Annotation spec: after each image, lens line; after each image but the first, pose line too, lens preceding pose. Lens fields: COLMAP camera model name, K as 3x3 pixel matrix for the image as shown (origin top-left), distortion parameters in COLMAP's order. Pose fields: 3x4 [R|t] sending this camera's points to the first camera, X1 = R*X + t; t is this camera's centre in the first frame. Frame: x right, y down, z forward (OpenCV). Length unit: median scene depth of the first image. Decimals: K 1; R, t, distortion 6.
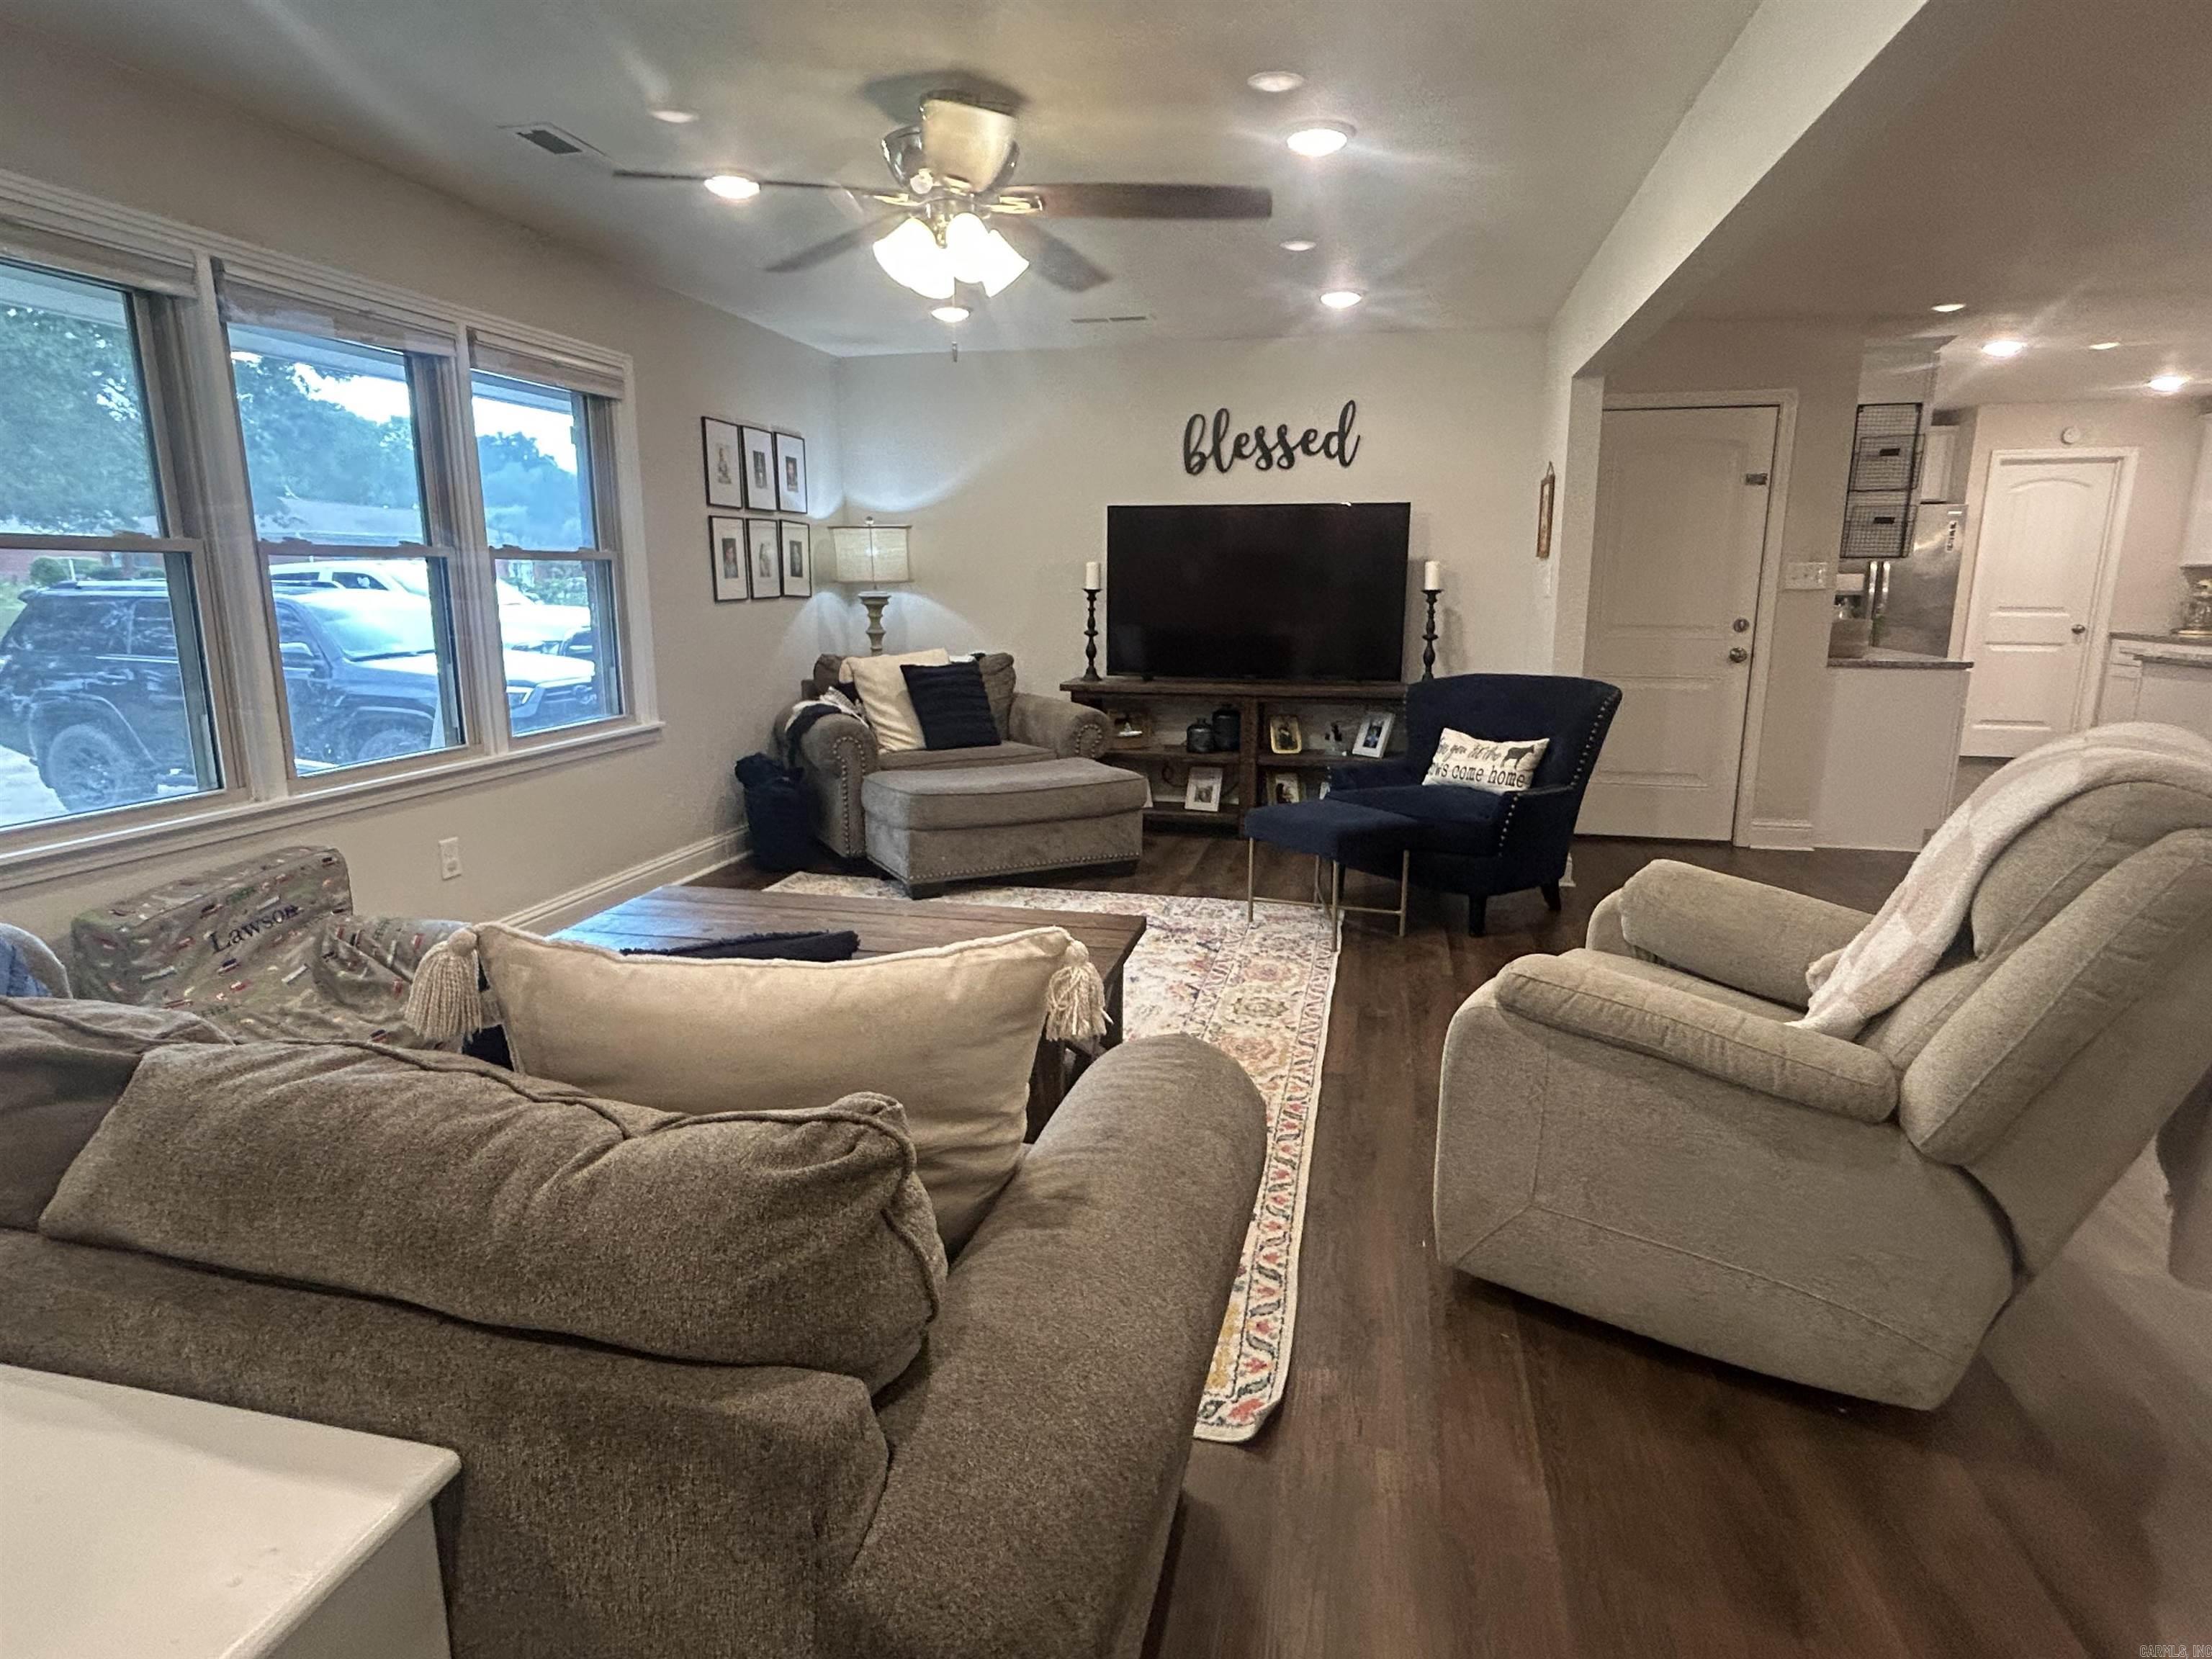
lens RADIAL K [[1203.1, 0, 1094.7], [0, 1203.1, 833.3], [0, 0, 1]] dist [-0.004044, 0.003789]
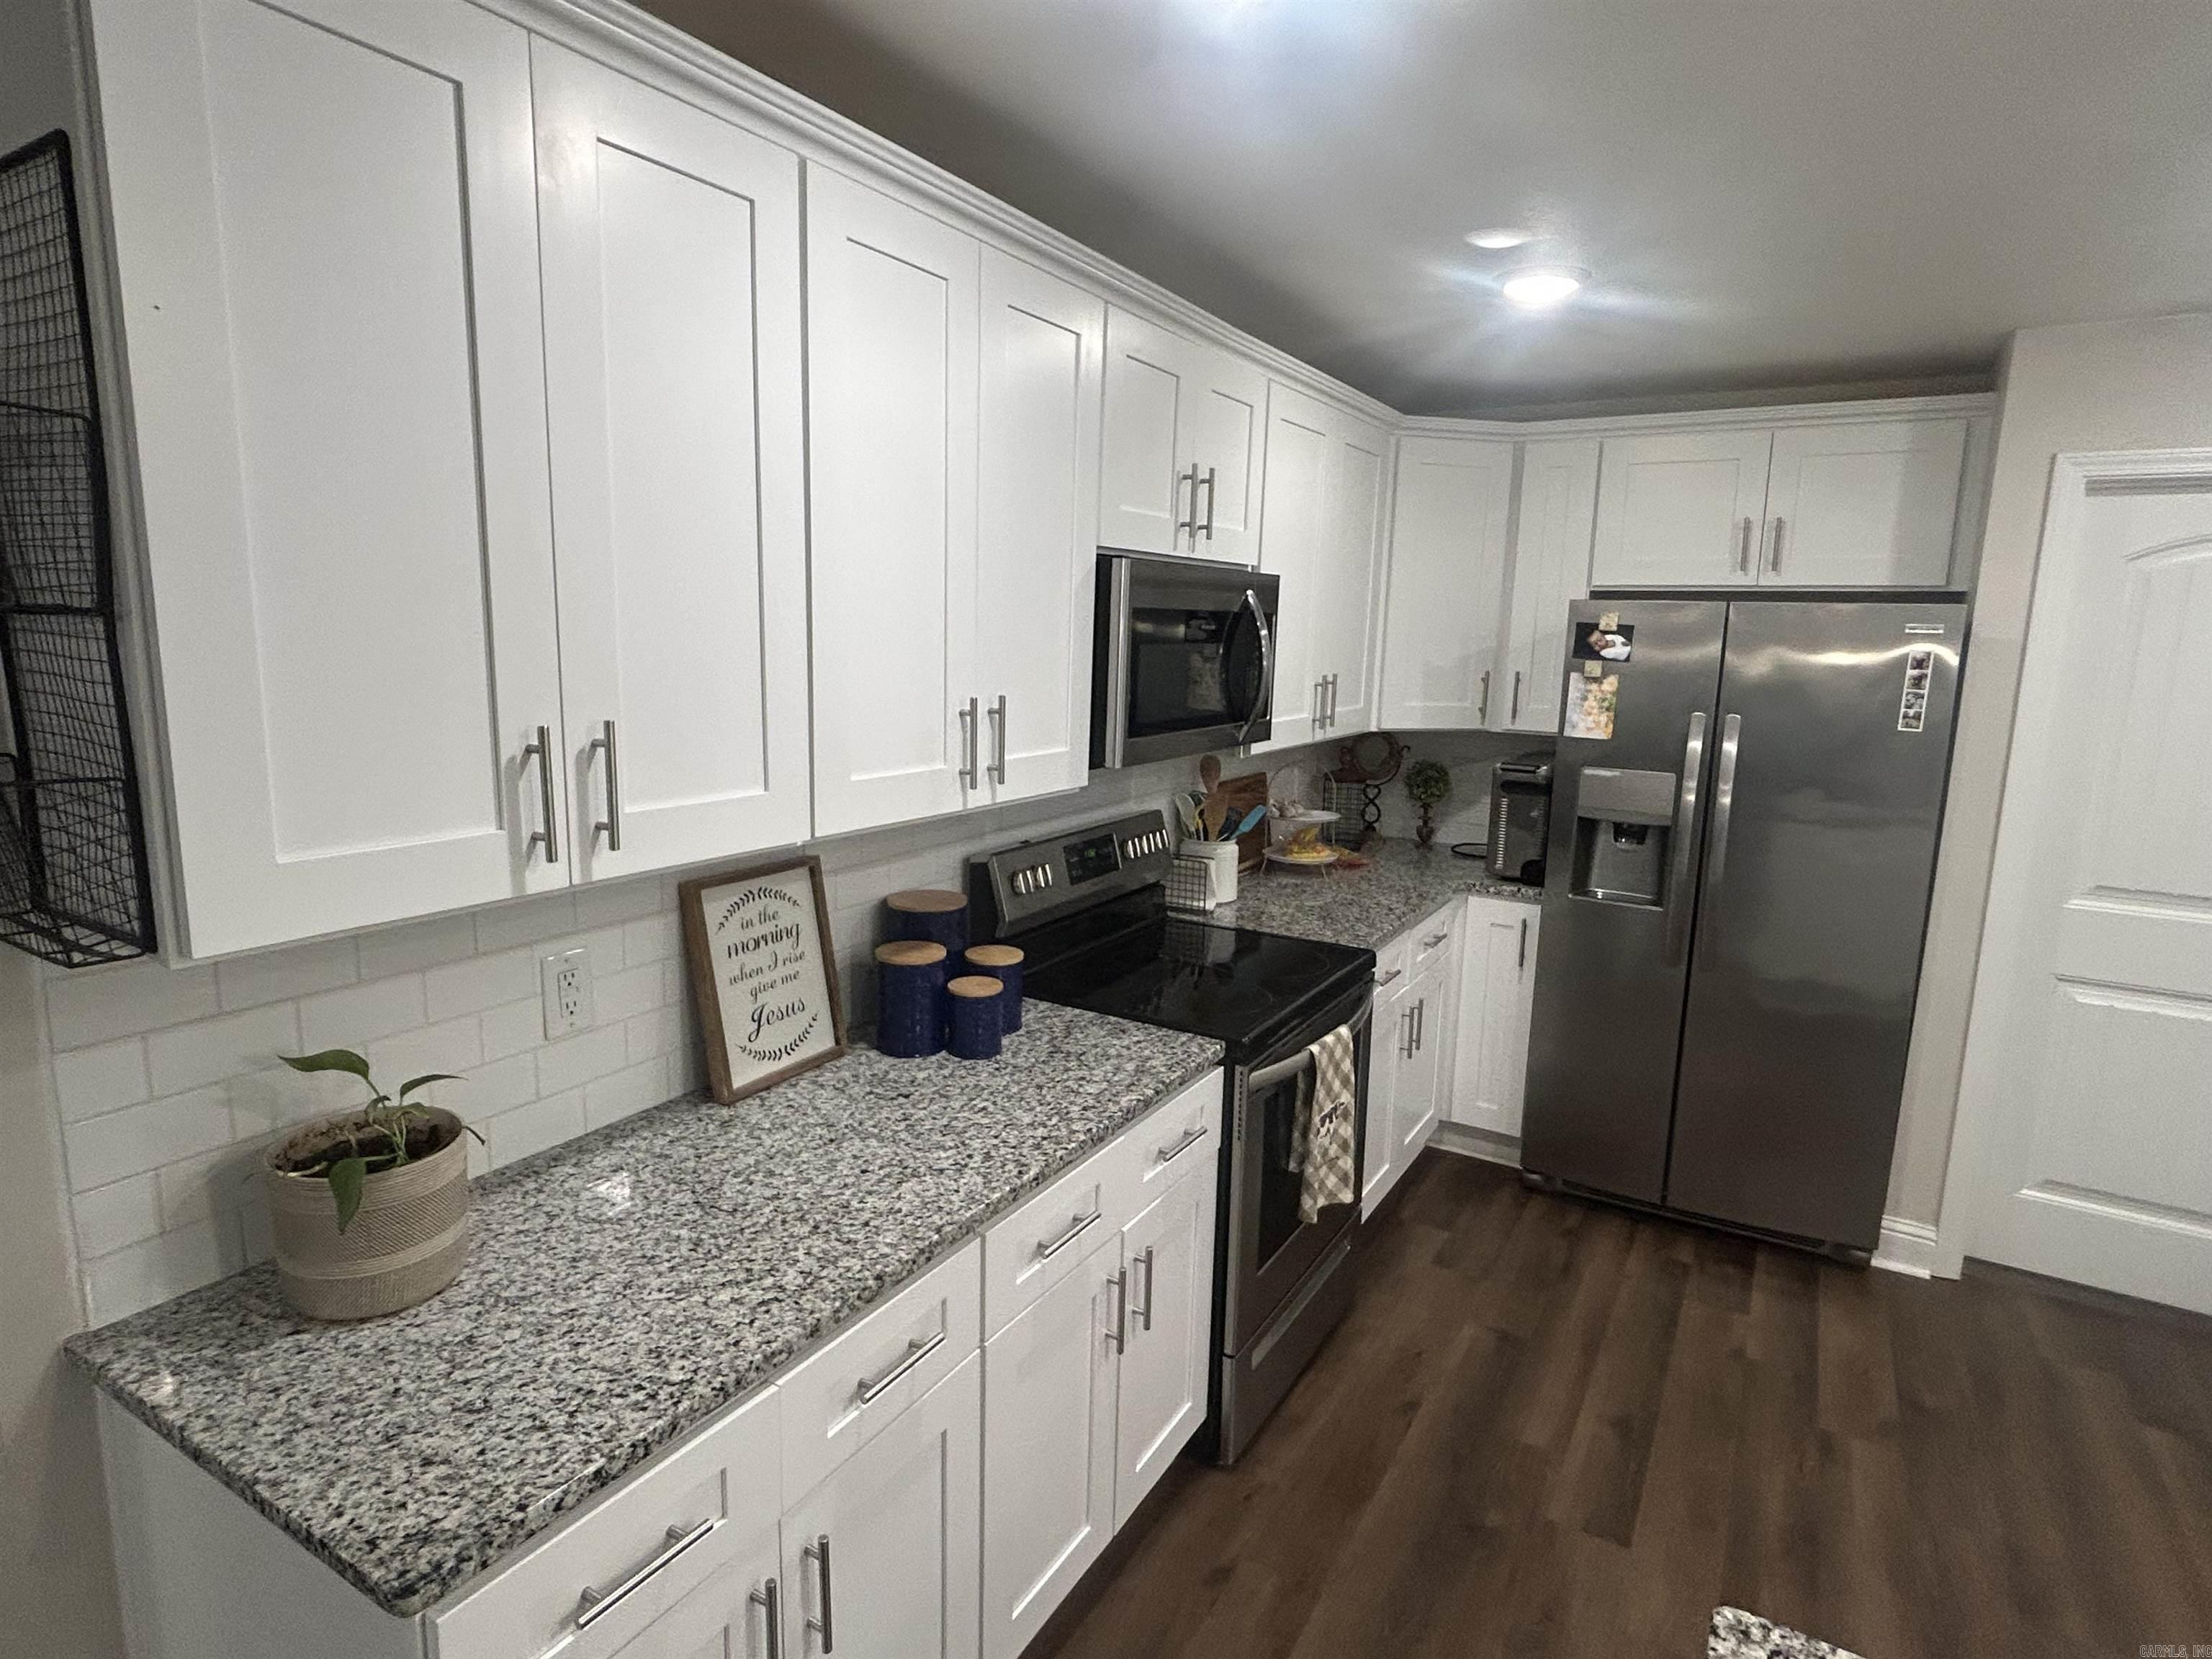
lens RADIAL K [[1203.1, 0, 1096.8], [0, 1203.1, 820.5], [0, 0, 1]] dist [-0.004044, 0.003789]
pose [[0.947915, 0.073899, -0.309833, 1.329274], [-0.086517, 0.995880, -0.027164, -0.393827], [0.306549, 0.052555, 0.950403, 1.296116]]
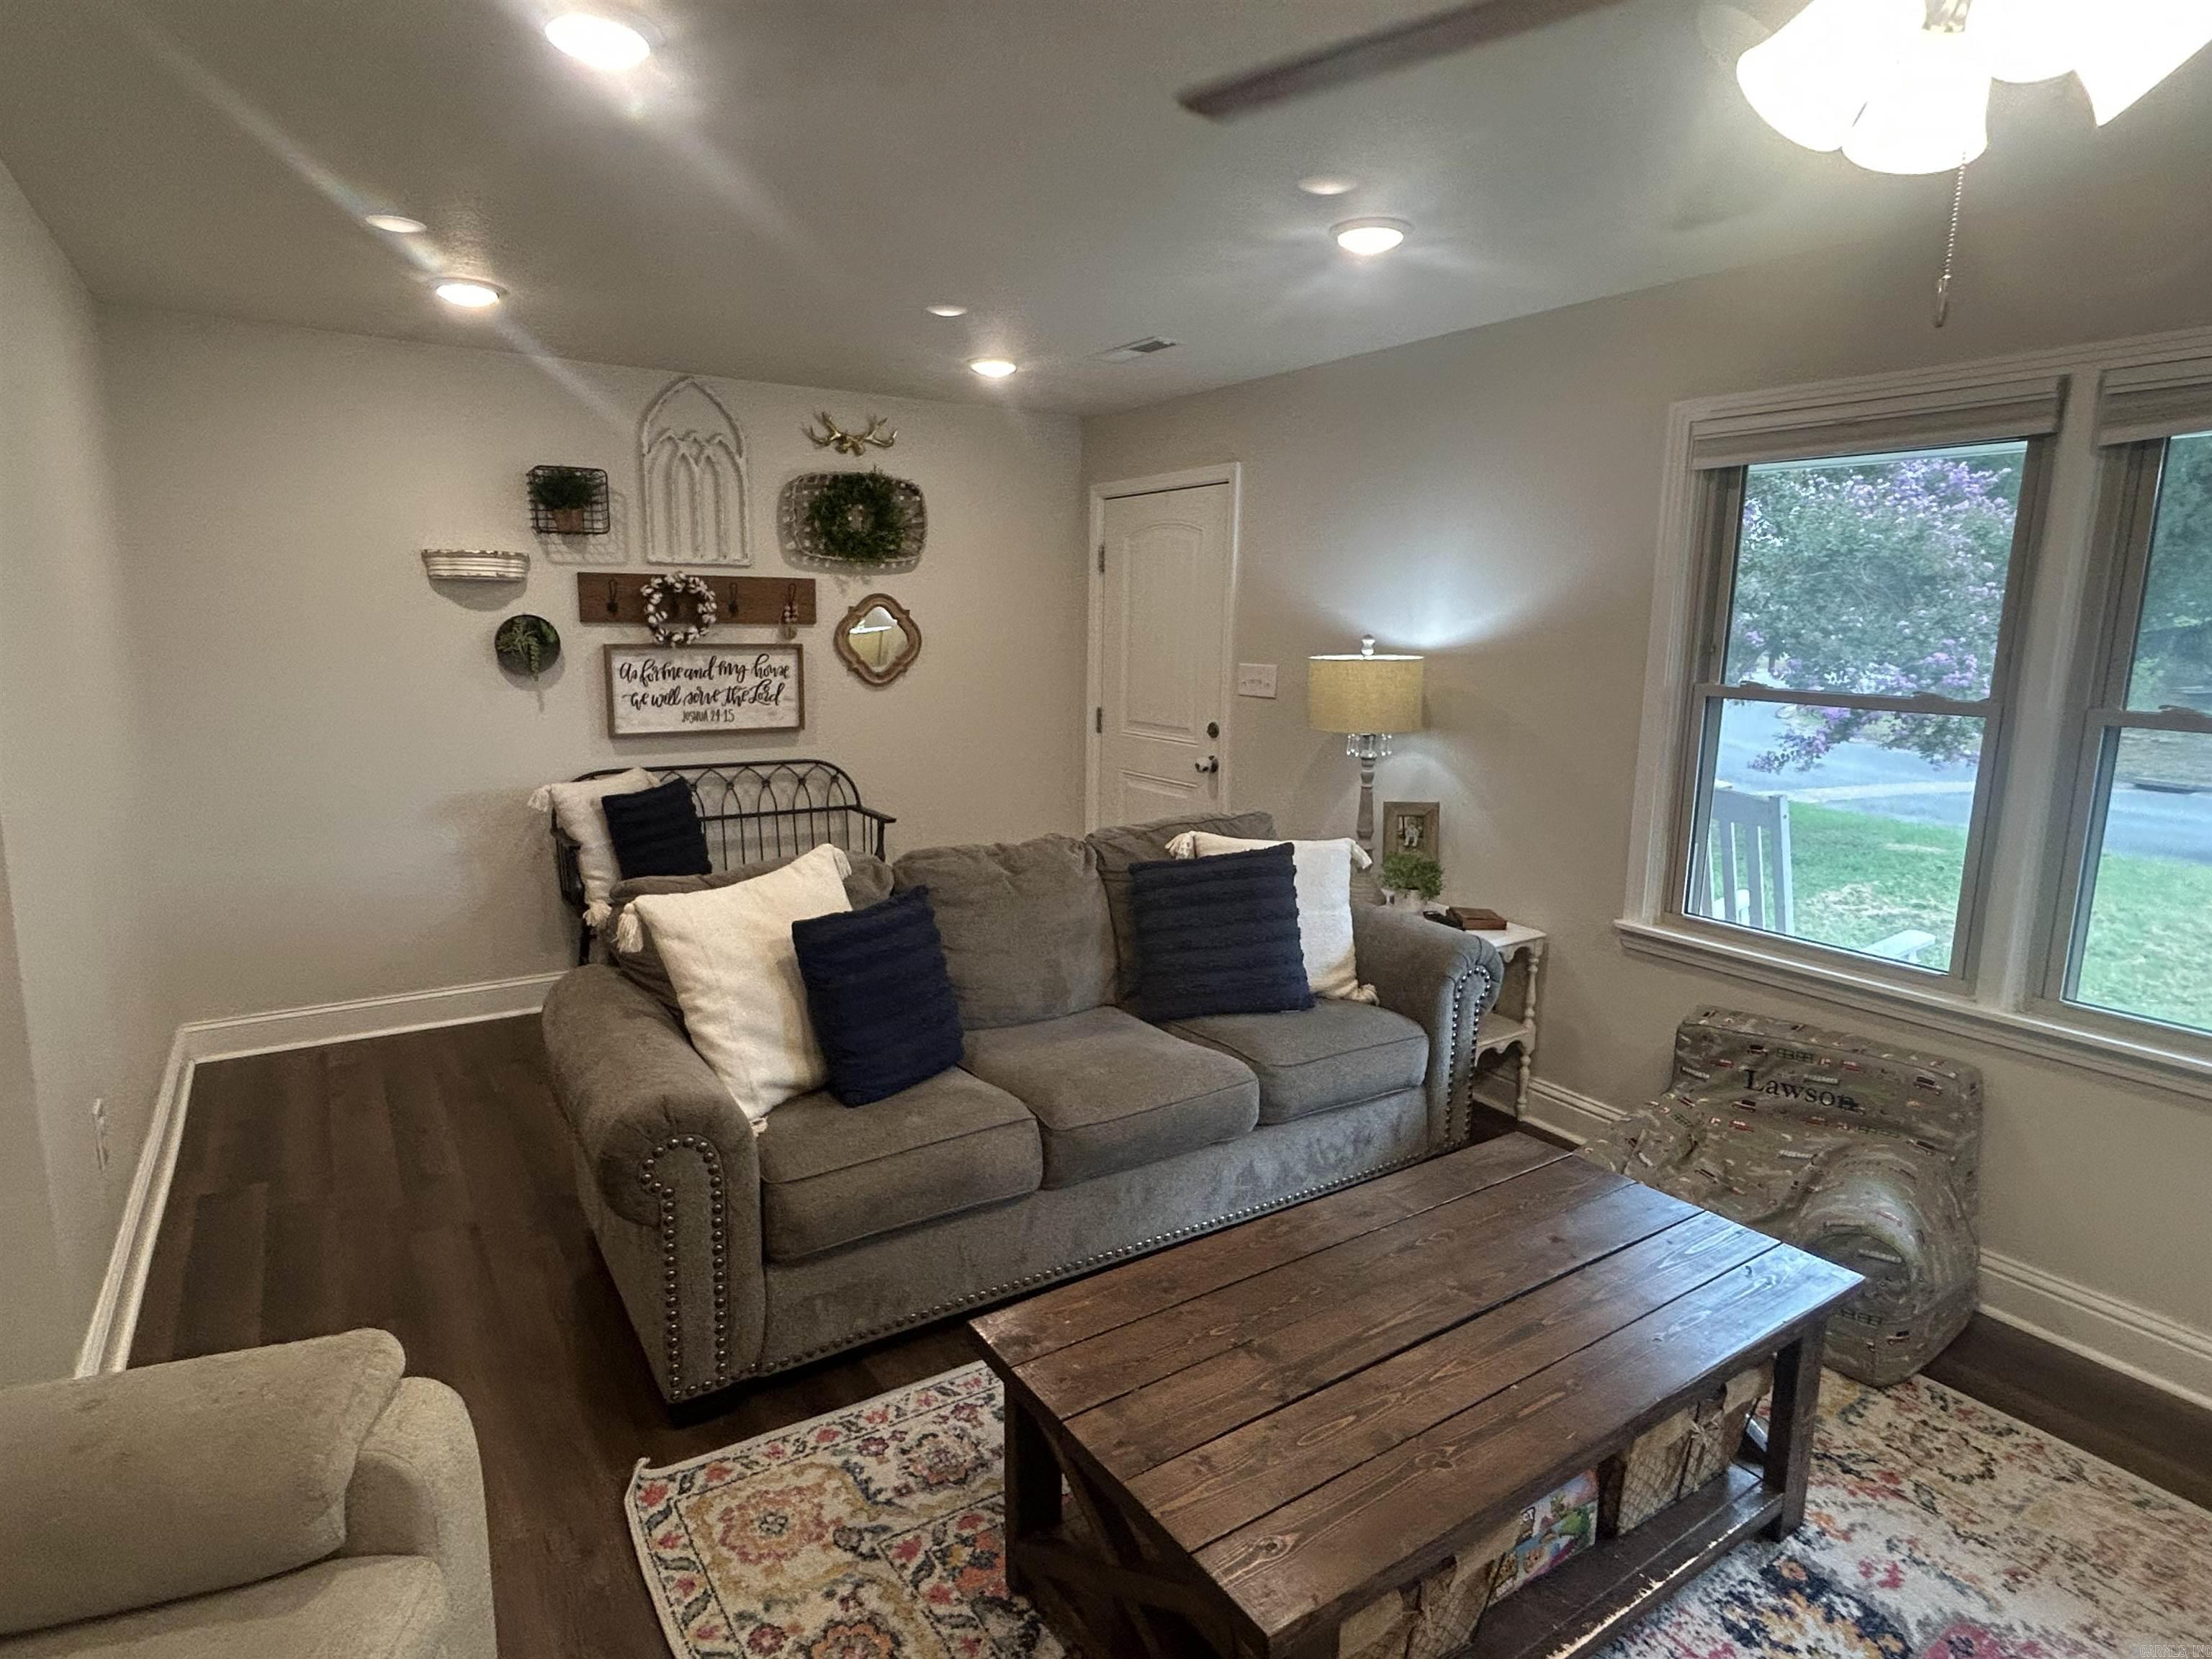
lens RADIAL K [[1203.1, 0, 1097.0], [0, 1203.1, 824.2], [0, 0, 1]] dist [-0.004044, 0.003789]
pose [[-0.690586, 0.112171, -0.714499, 0.284021], [-0.167056, 0.936447, 0.308480, -0.257630], [0.703693, 0.332393, -0.627958, 0.888646]]
